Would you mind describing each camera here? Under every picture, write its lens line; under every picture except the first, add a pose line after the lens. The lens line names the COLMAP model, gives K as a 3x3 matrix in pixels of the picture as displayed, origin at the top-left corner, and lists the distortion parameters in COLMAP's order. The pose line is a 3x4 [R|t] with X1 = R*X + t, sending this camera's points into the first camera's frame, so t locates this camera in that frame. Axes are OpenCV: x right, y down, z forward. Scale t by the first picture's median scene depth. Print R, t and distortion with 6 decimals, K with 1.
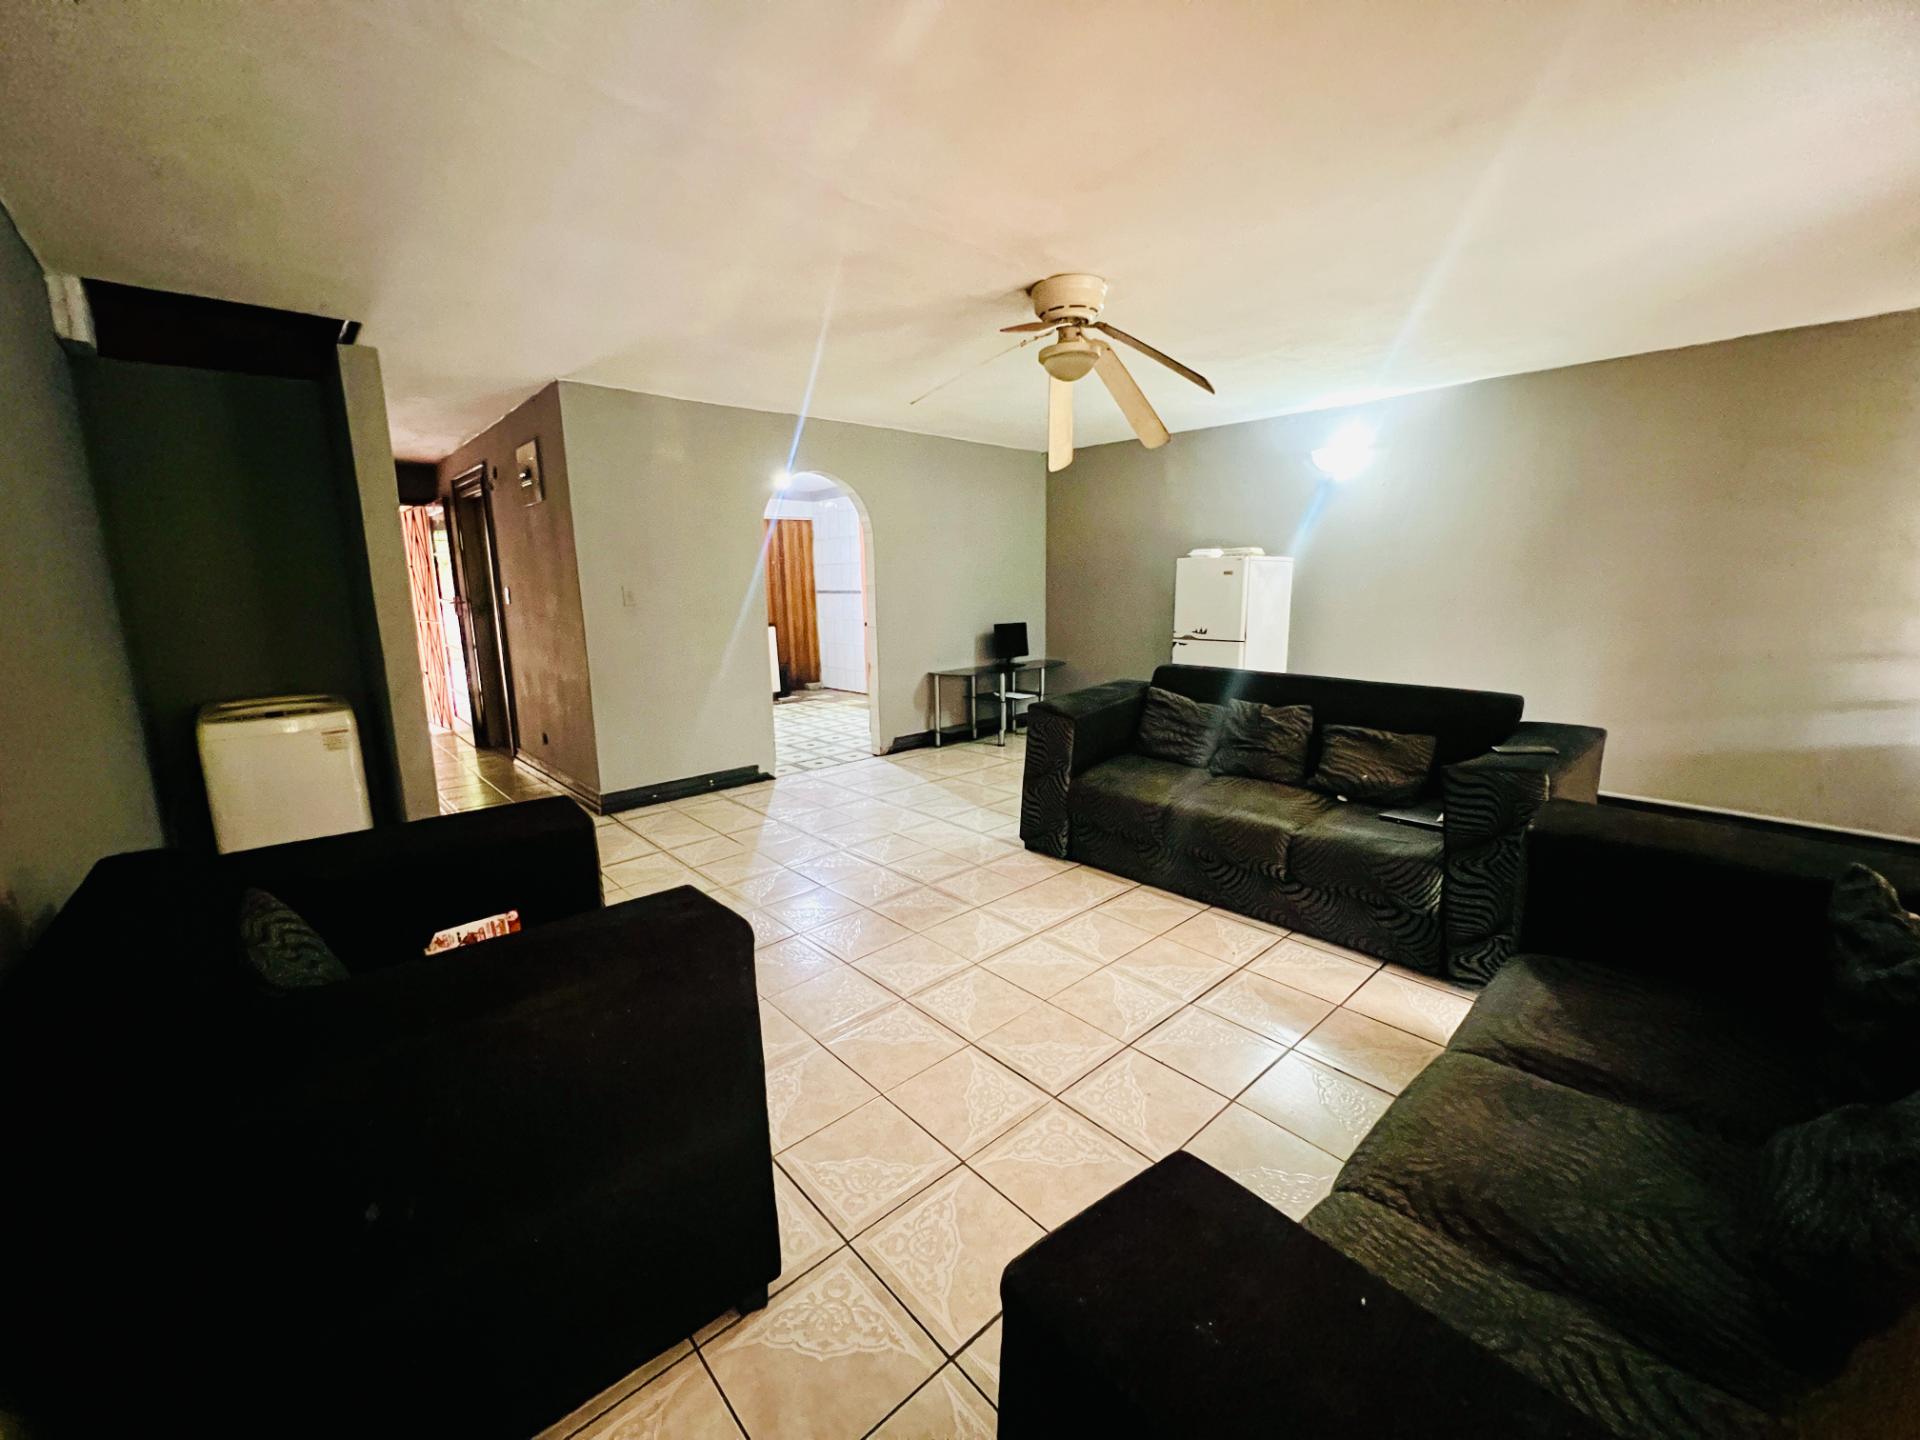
lens RADIAL K [[766.3, 0, 959.5], [0, 766.3, 719.4], [0, 0, 1]] dist [-0.001596, 0.001179]
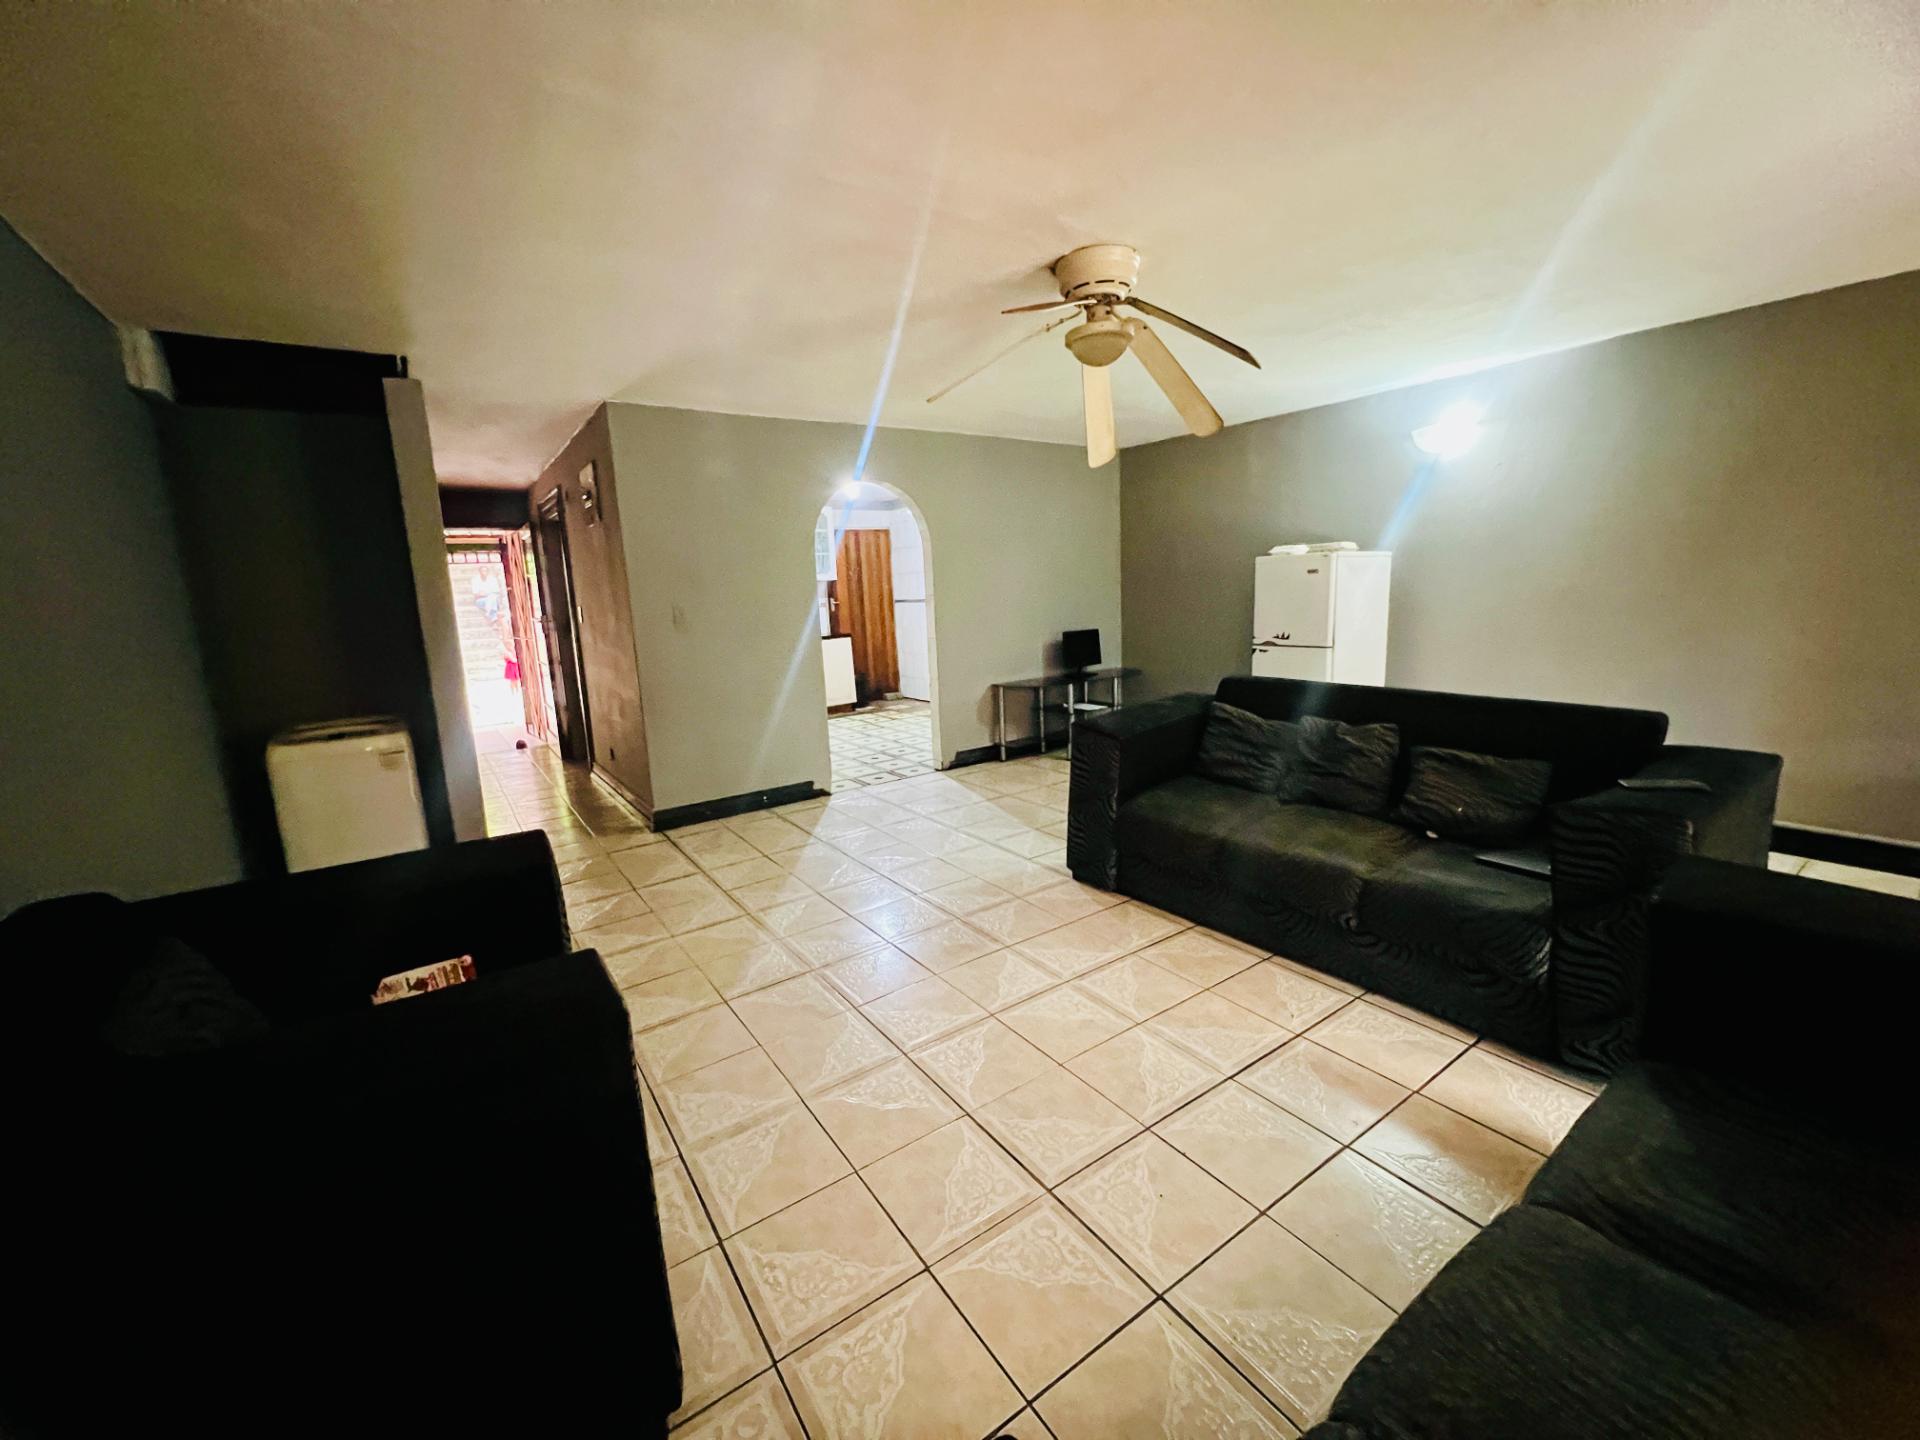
lens RADIAL K [[766.3, 0, 959.3], [0, 766.3, 720.7], [0, 0, 1]] dist [-0.001596, 0.001179]
pose [[0.990790, -0.004435, -0.135338, 0.094157], [0.003873, 0.999983, -0.004416, -0.021480], [0.135355, 0.003851, 0.990790, 0.084864]]
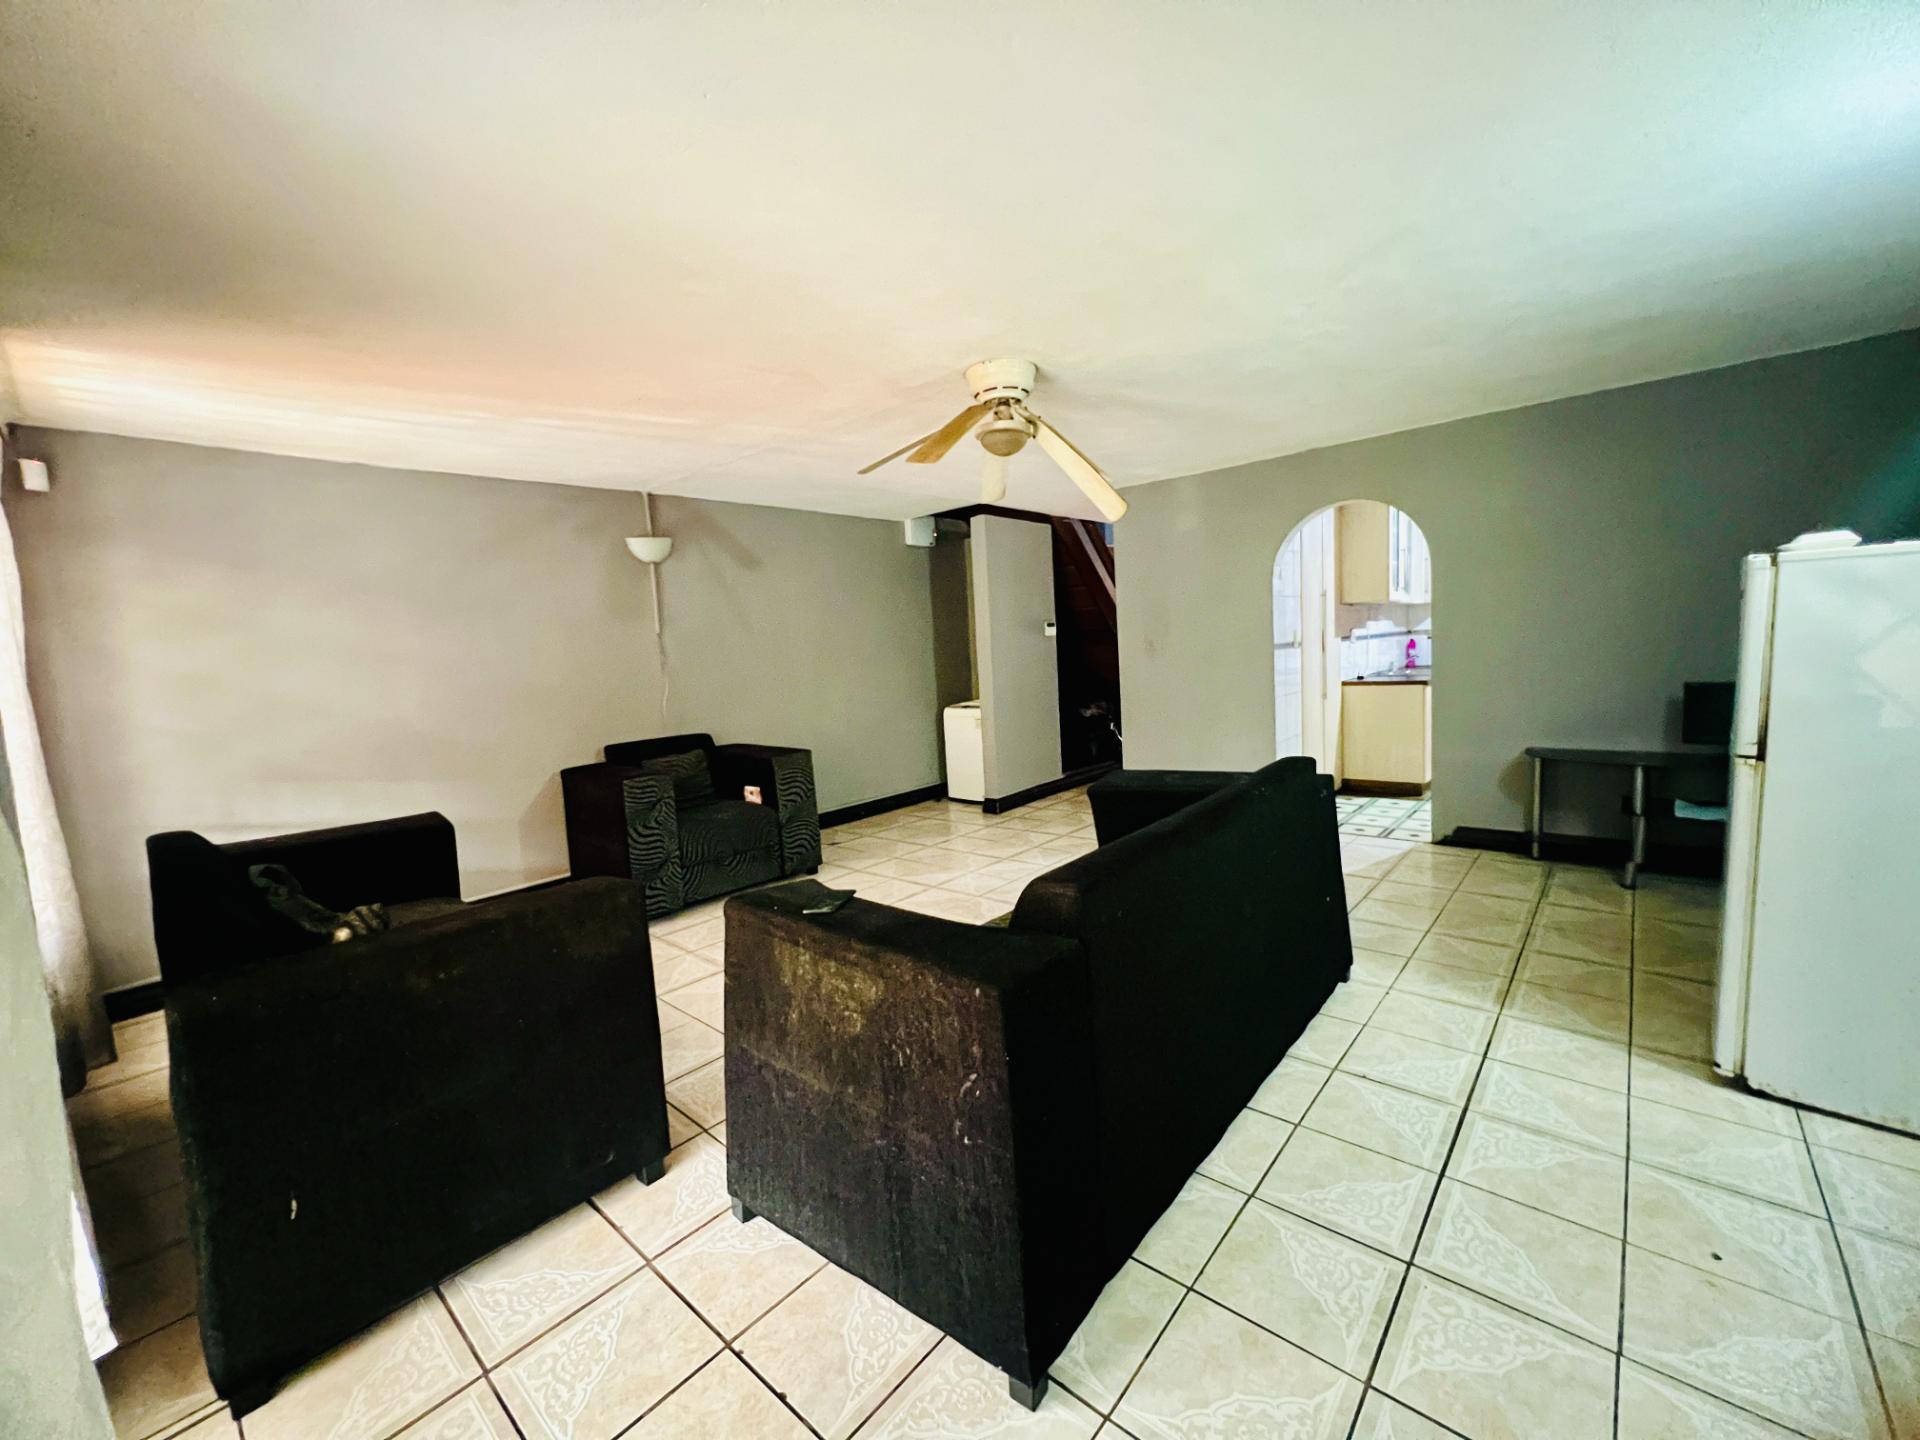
lens RADIAL K [[766.3, 0, 954.6], [0, 766.3, 718.7], [0, 0, 1]] dist [-0.001596, 0.001179]
pose [[0.107503, 0.107097, -0.988420, 1.130389], [-0.133678, 0.986710, 0.092372, -0.159422], [0.985177, 0.122200, 0.120391, 0.806398]]
